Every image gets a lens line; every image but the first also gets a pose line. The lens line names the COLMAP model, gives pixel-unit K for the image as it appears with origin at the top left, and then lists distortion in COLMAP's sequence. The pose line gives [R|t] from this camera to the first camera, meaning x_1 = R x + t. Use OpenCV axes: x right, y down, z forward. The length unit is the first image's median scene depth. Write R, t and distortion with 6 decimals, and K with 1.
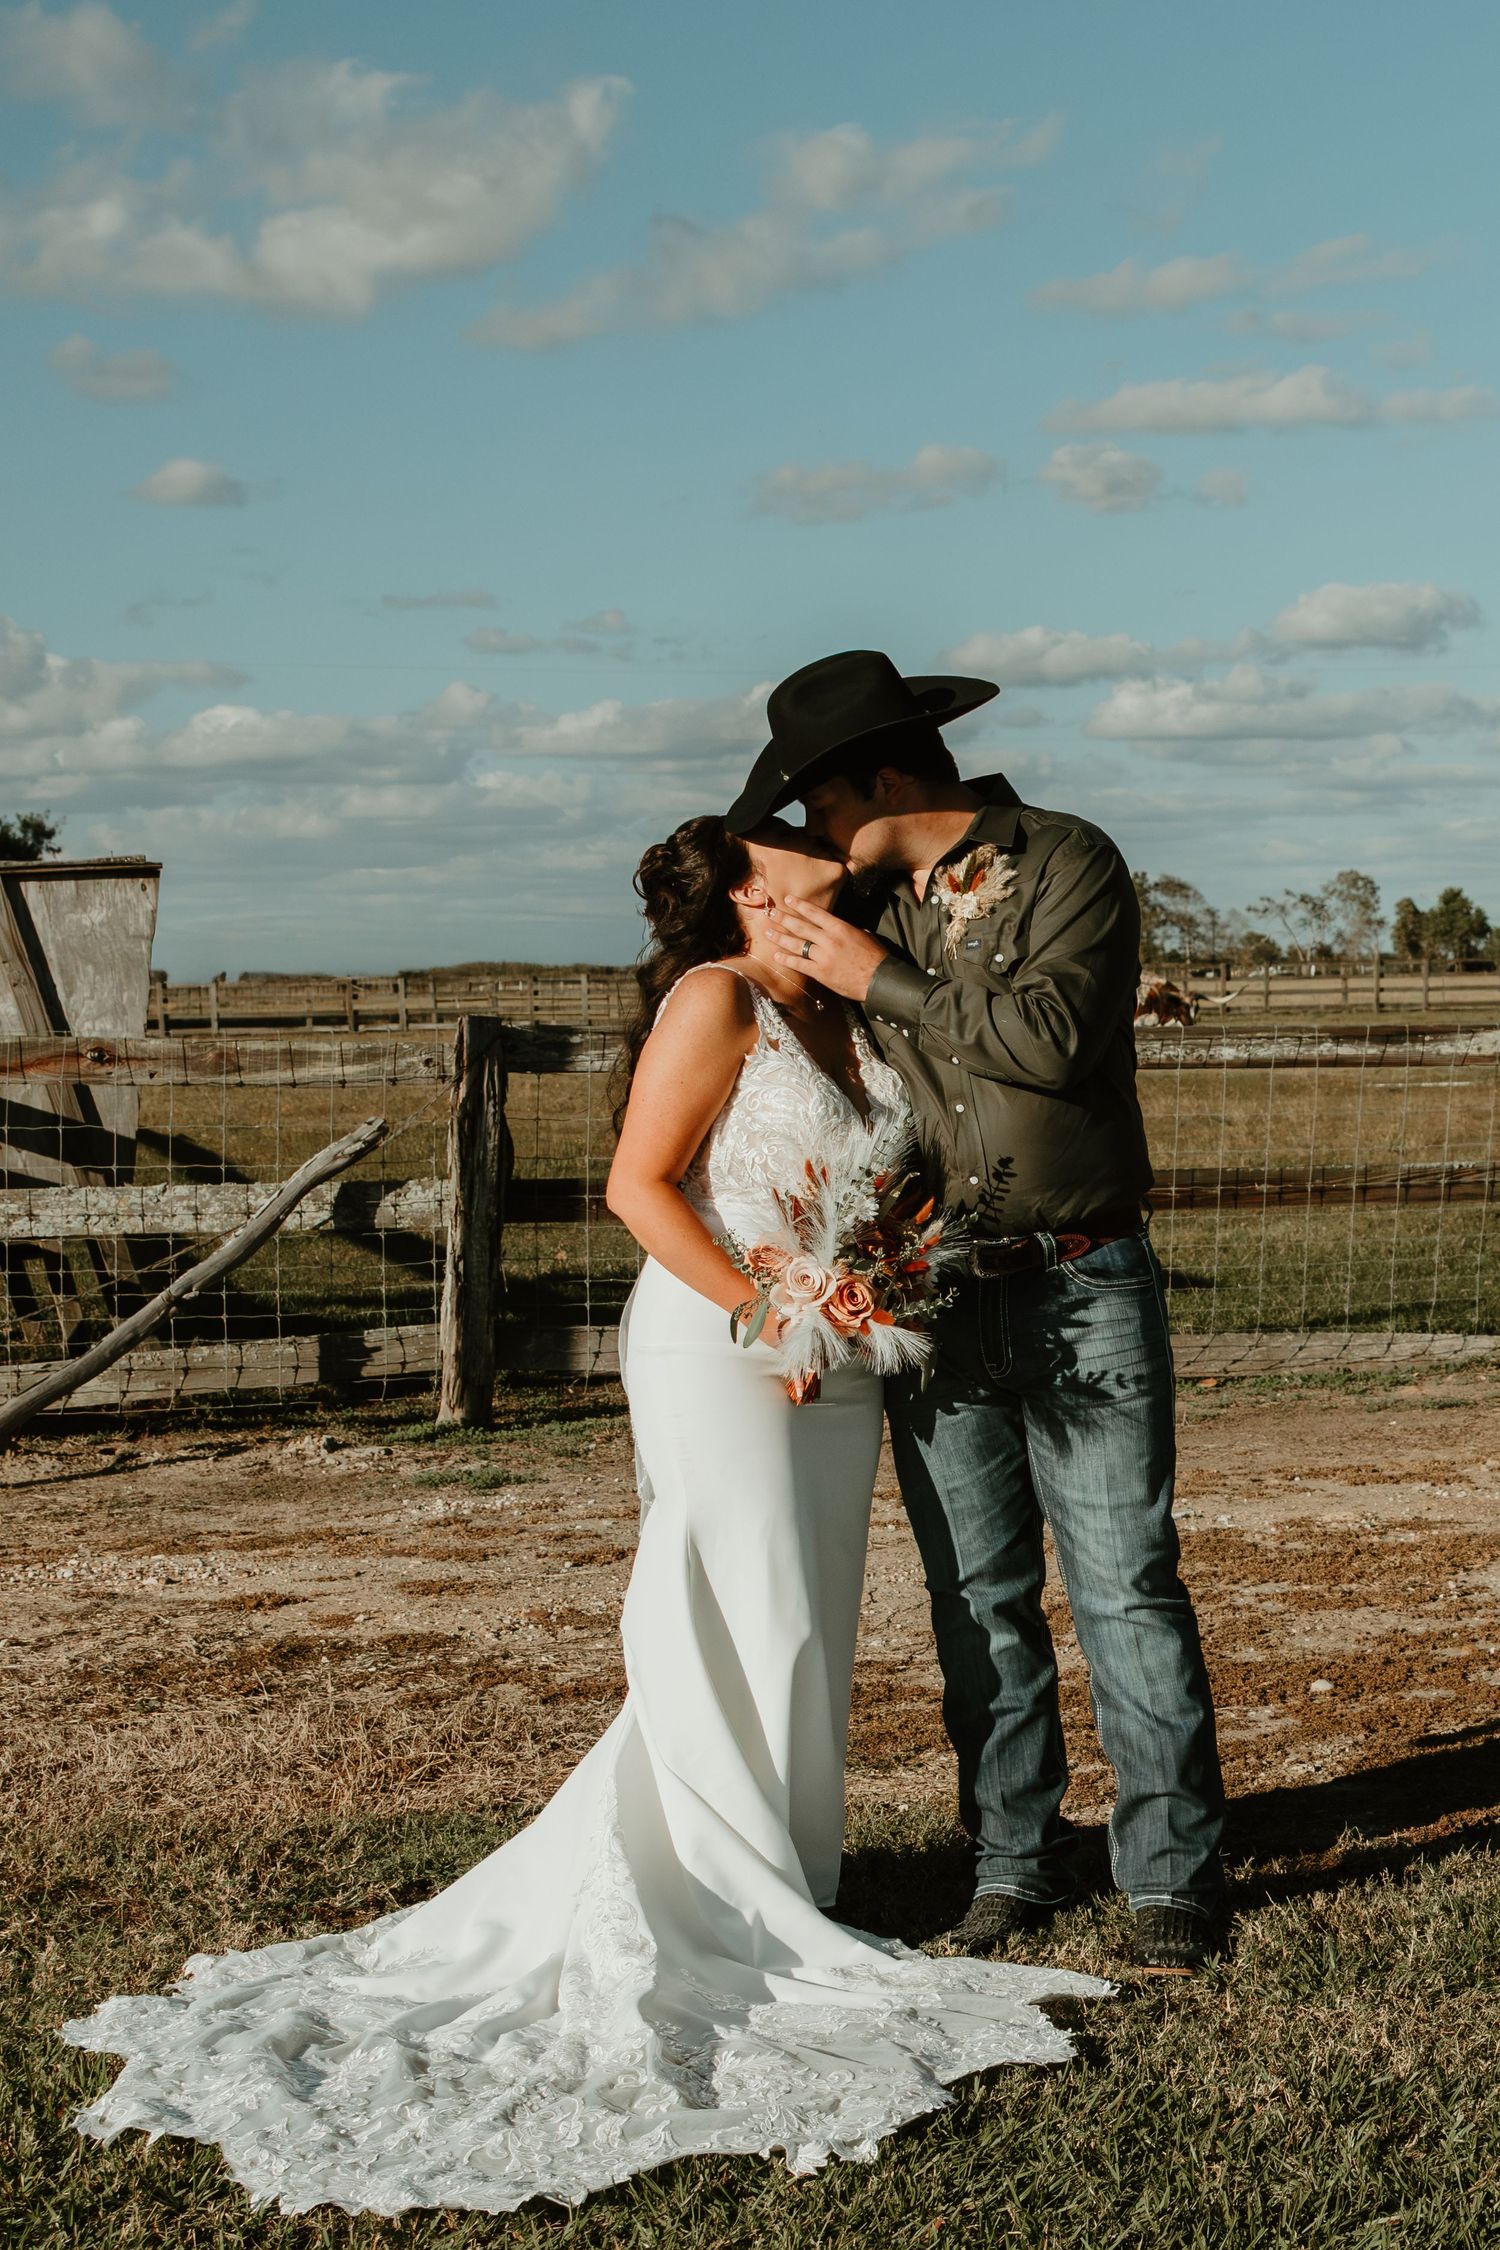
lens RADIAL K [[2649.9, 0, 742.7], [0, 2649.9, 1121.3], [0, 0, 1]] dist [0.014104, -0.001018]
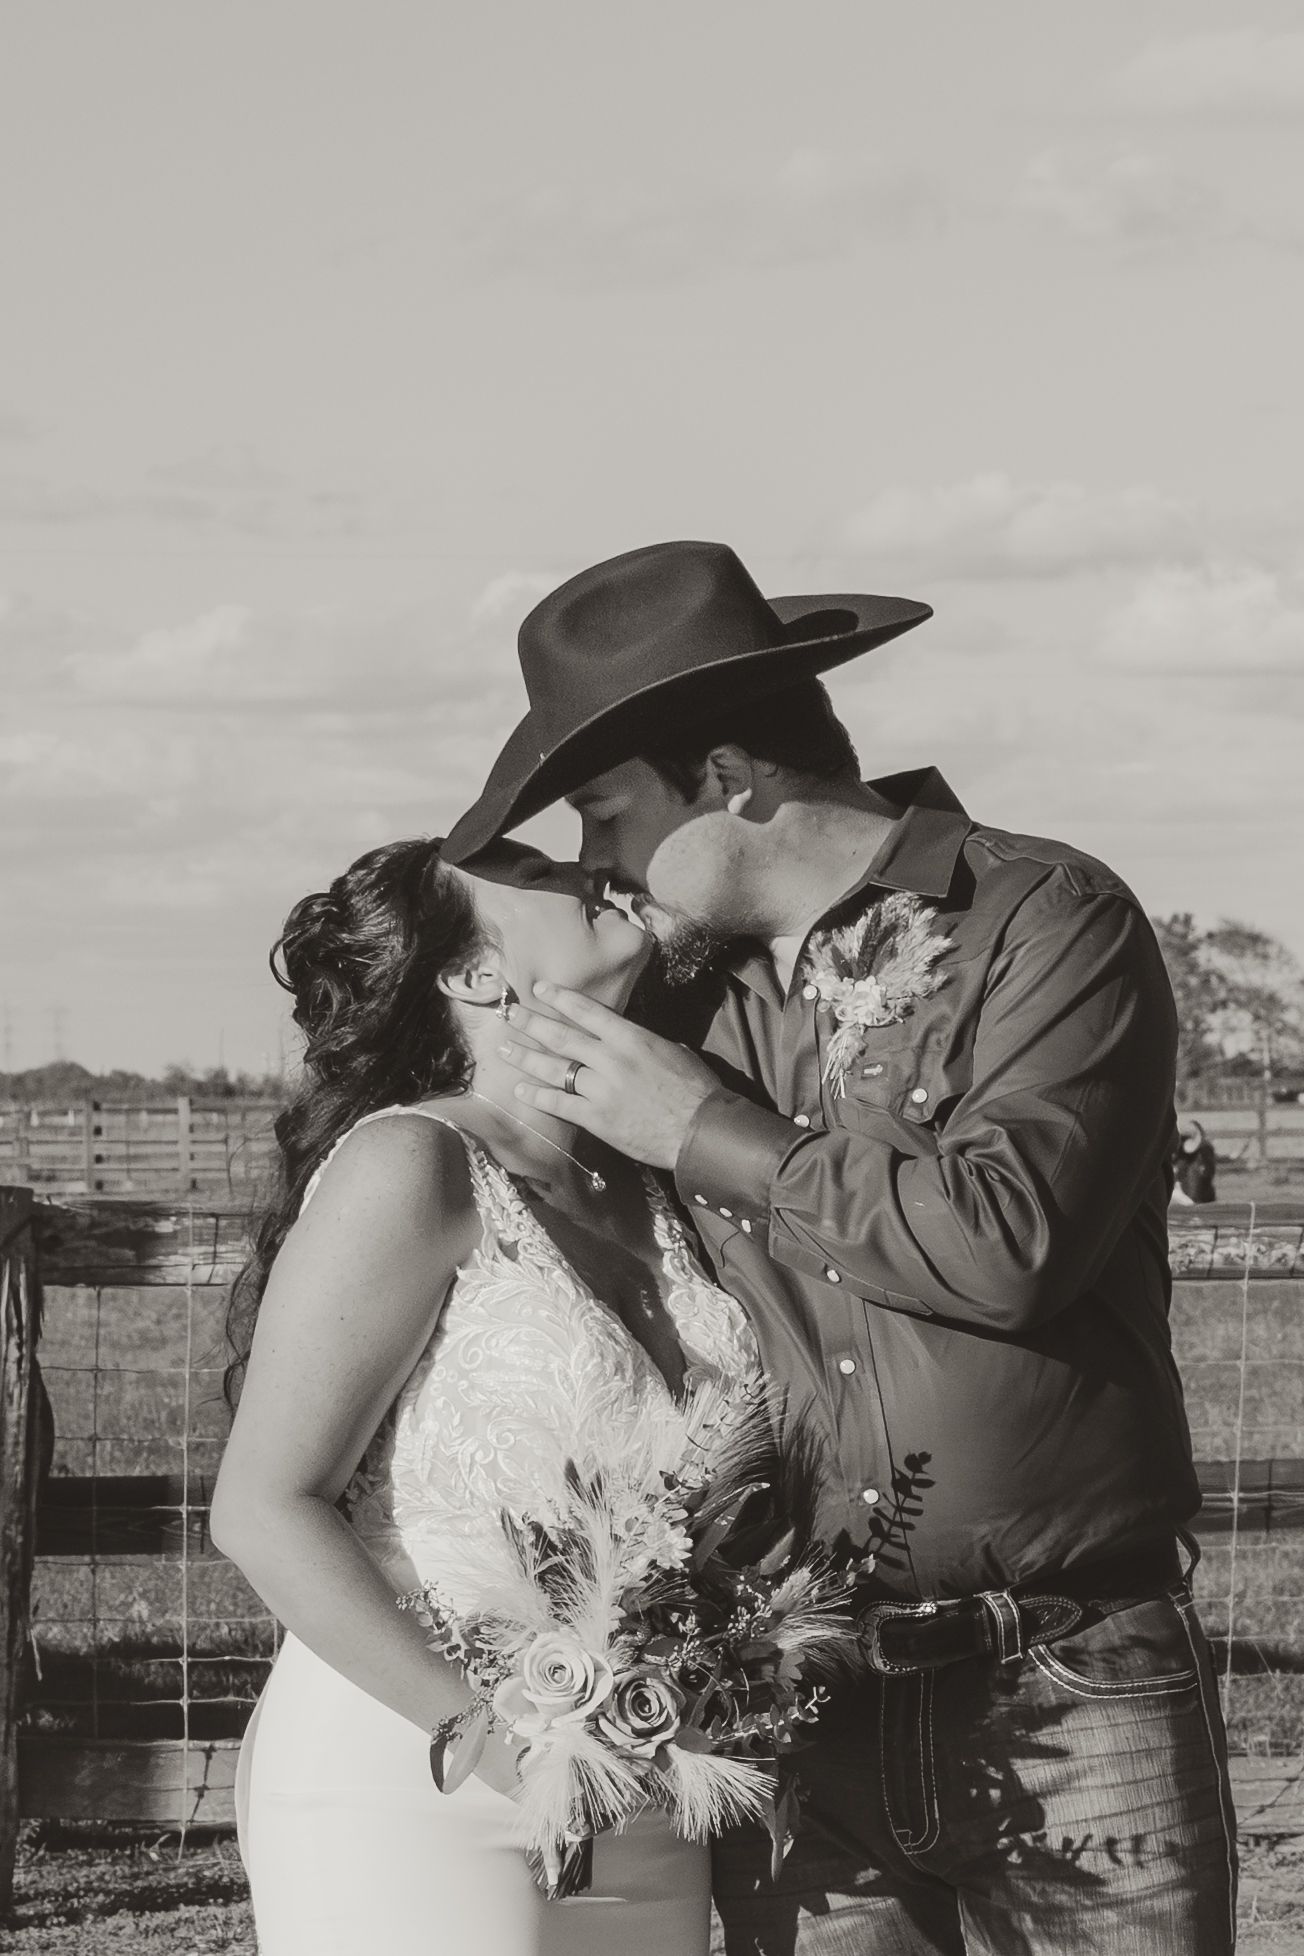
lens RADIAL K [[2622.0, 0, 494.8], [0, 2622.0, 978.1], [0, 0, 1]] dist [-0.244259, 1.489988]
pose [[0.991473, 0.009093, -0.129998, 0.079709], [-0.007992, 0.999928, 0.008986, -0.091528], [0.130070, -0.007871, 0.991474, 0.443935]]
